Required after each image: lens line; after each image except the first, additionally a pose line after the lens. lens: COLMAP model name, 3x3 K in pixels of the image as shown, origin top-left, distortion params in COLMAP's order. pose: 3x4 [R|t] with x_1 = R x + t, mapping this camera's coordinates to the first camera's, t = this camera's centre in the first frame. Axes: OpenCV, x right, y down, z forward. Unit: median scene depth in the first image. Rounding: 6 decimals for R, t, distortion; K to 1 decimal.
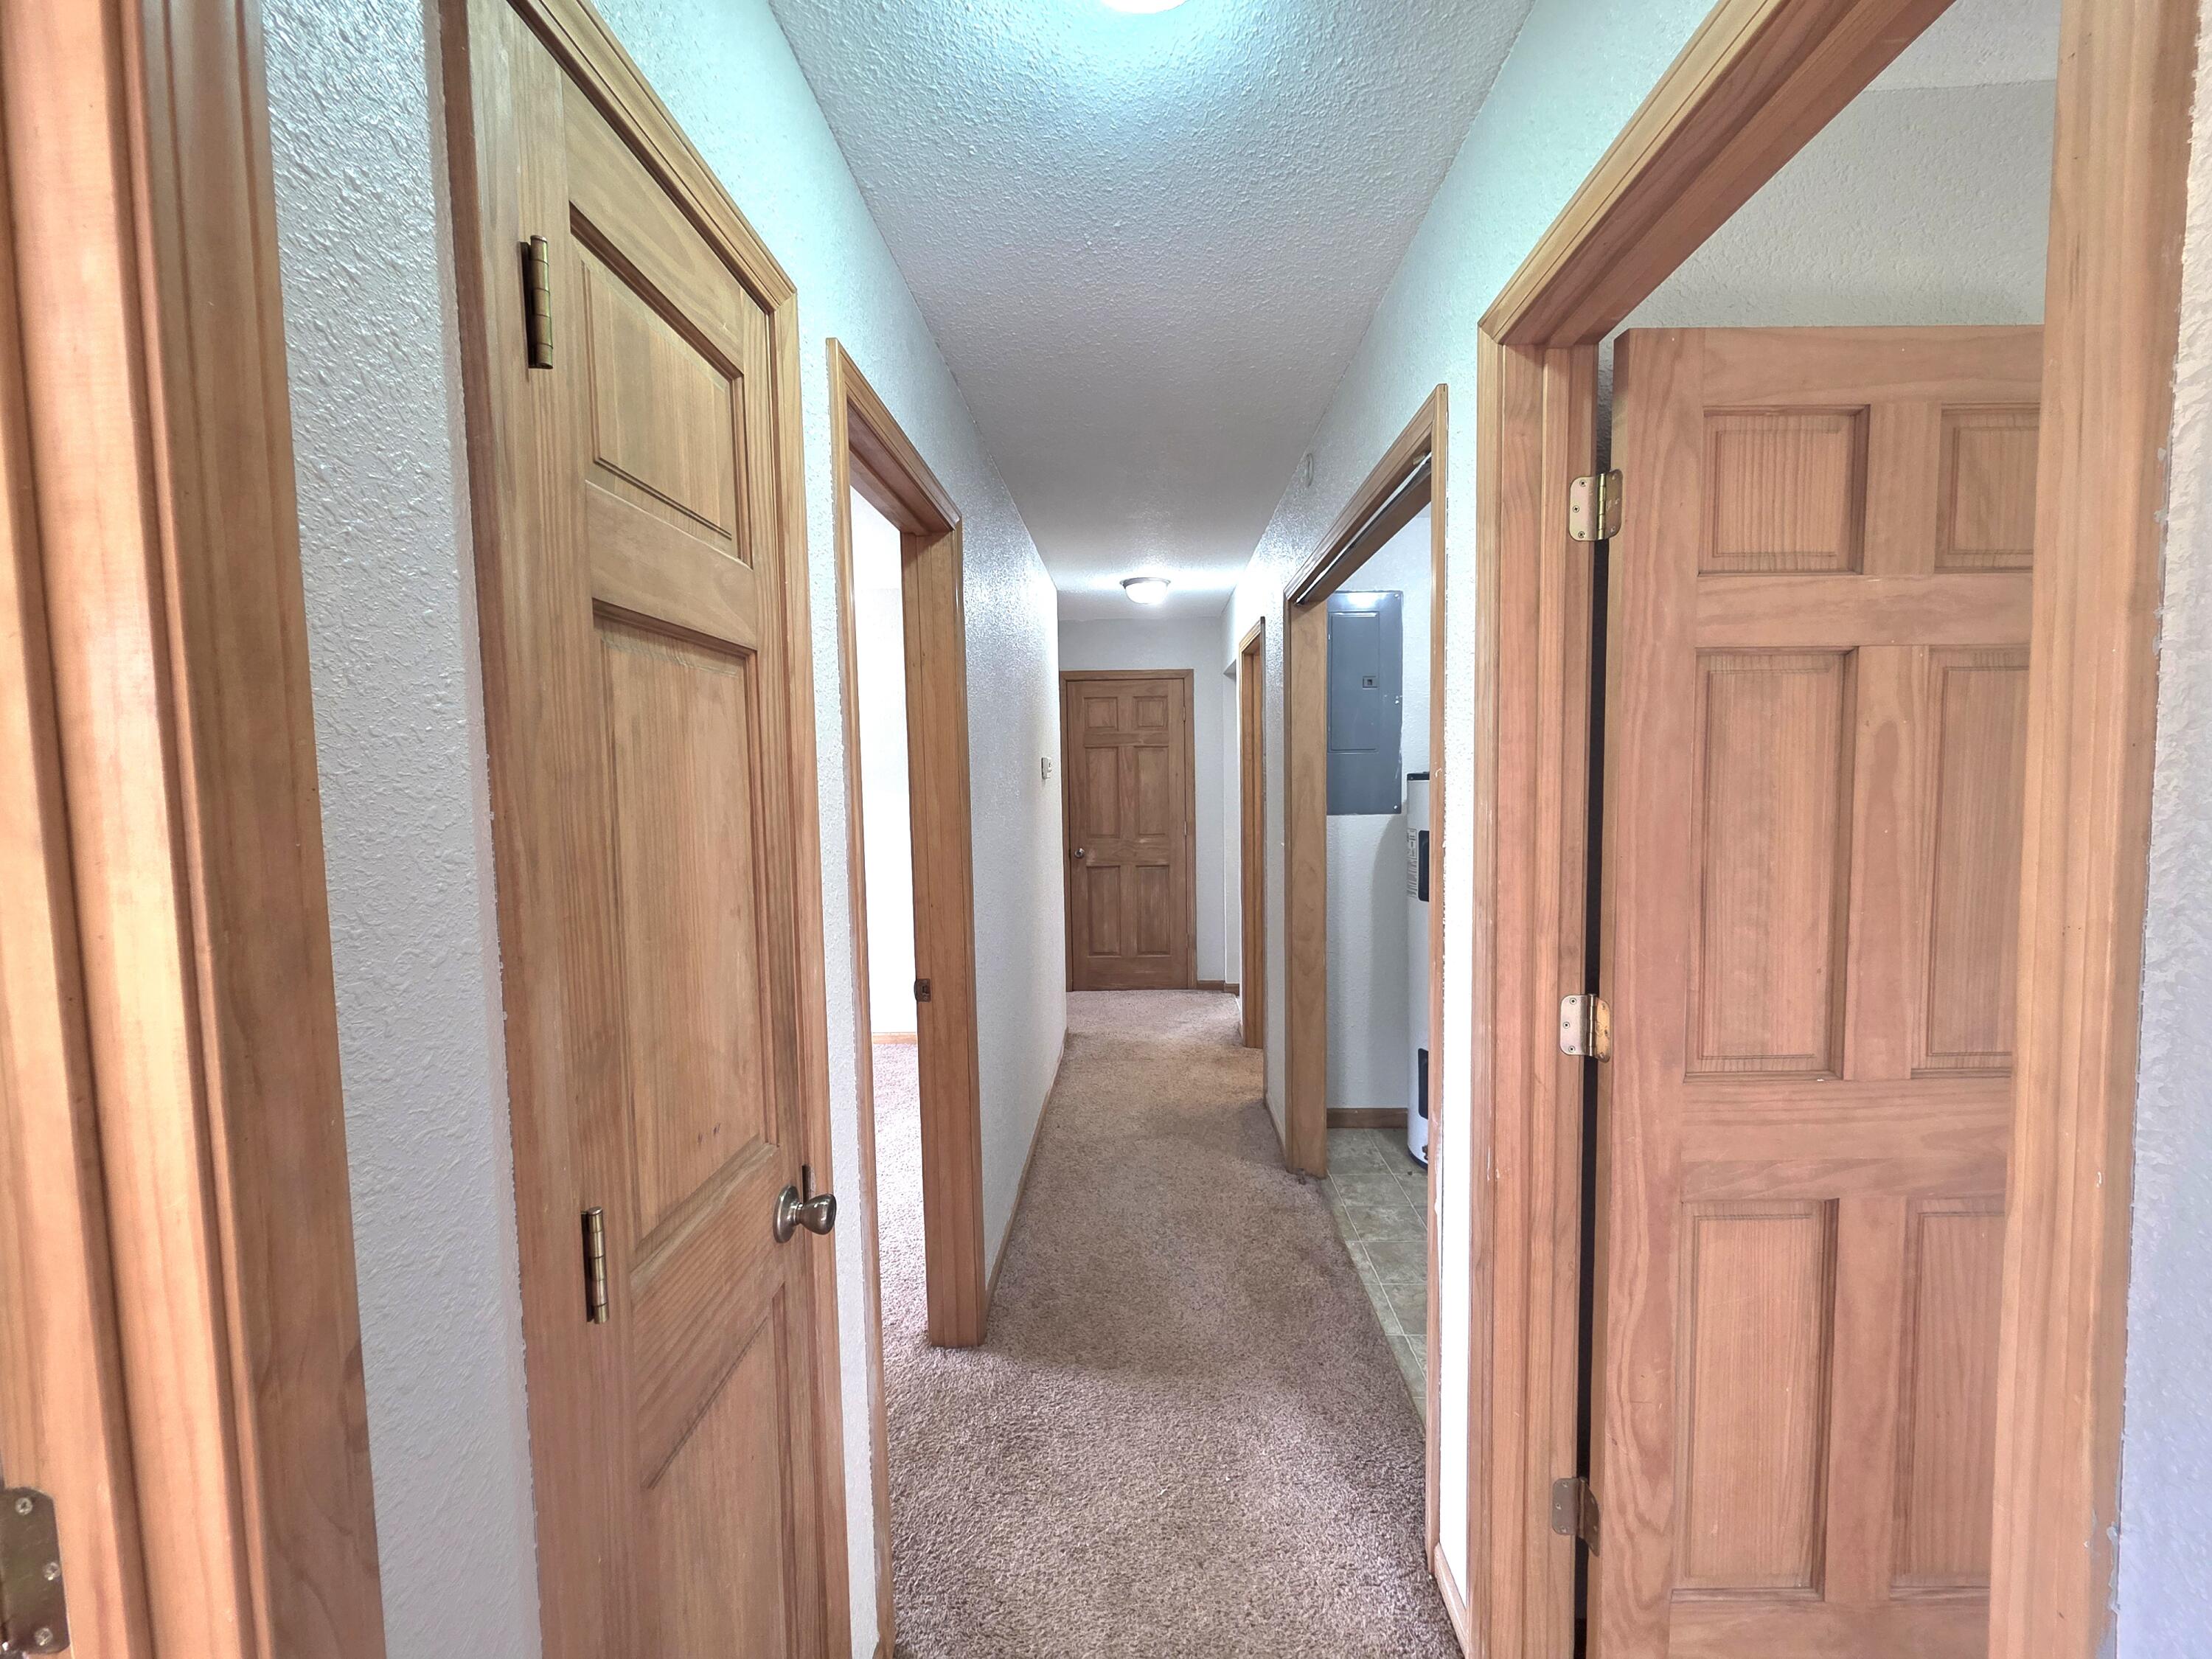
lens RADIAL K [[886.8, 0, 1120.8], [0, 886.8, 825.2], [0, 0, 1]] dist [0.004063, -0.000938]
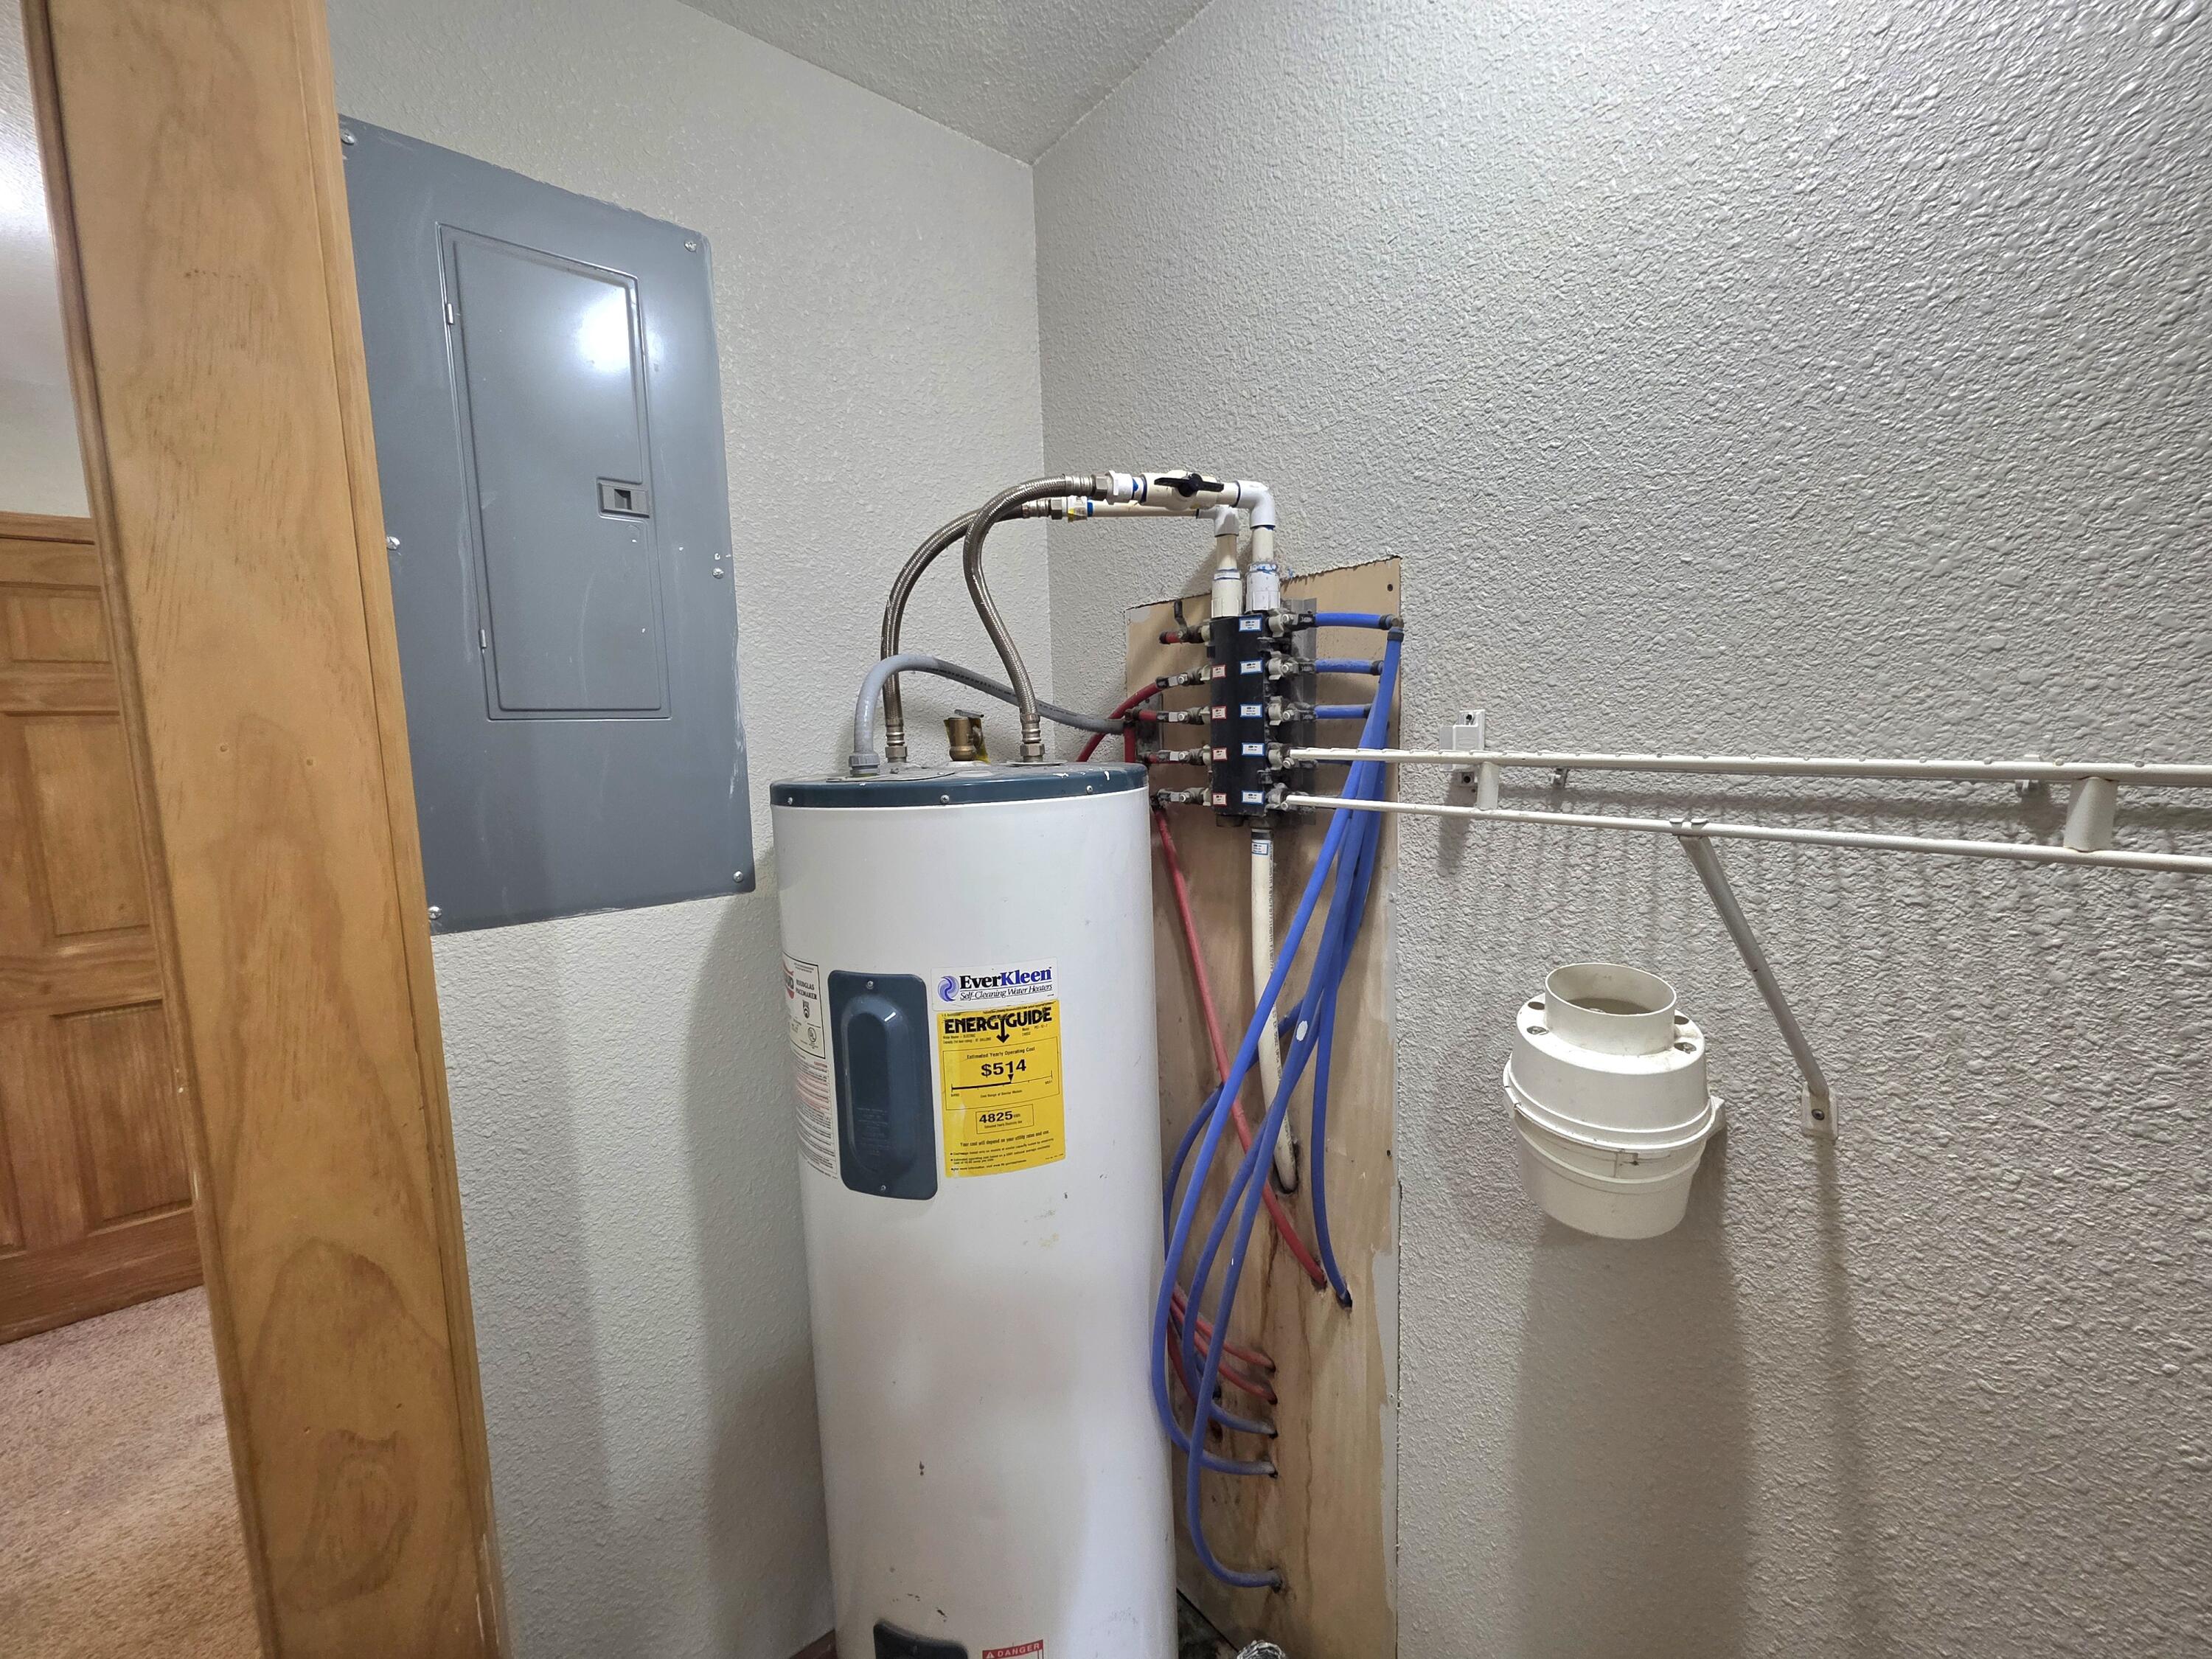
lens RADIAL K [[886.8, 0, 1117.5], [0, 886.8, 825.3], [0, 0, 1]] dist [0.004063, -0.000938]
pose [[0.748752, -0.078733, 0.658157, 0.118775], [0.061234, 0.996891, 0.049593, -0.029581], [-0.660016, 0.003169, 0.751245, 0.392764]]
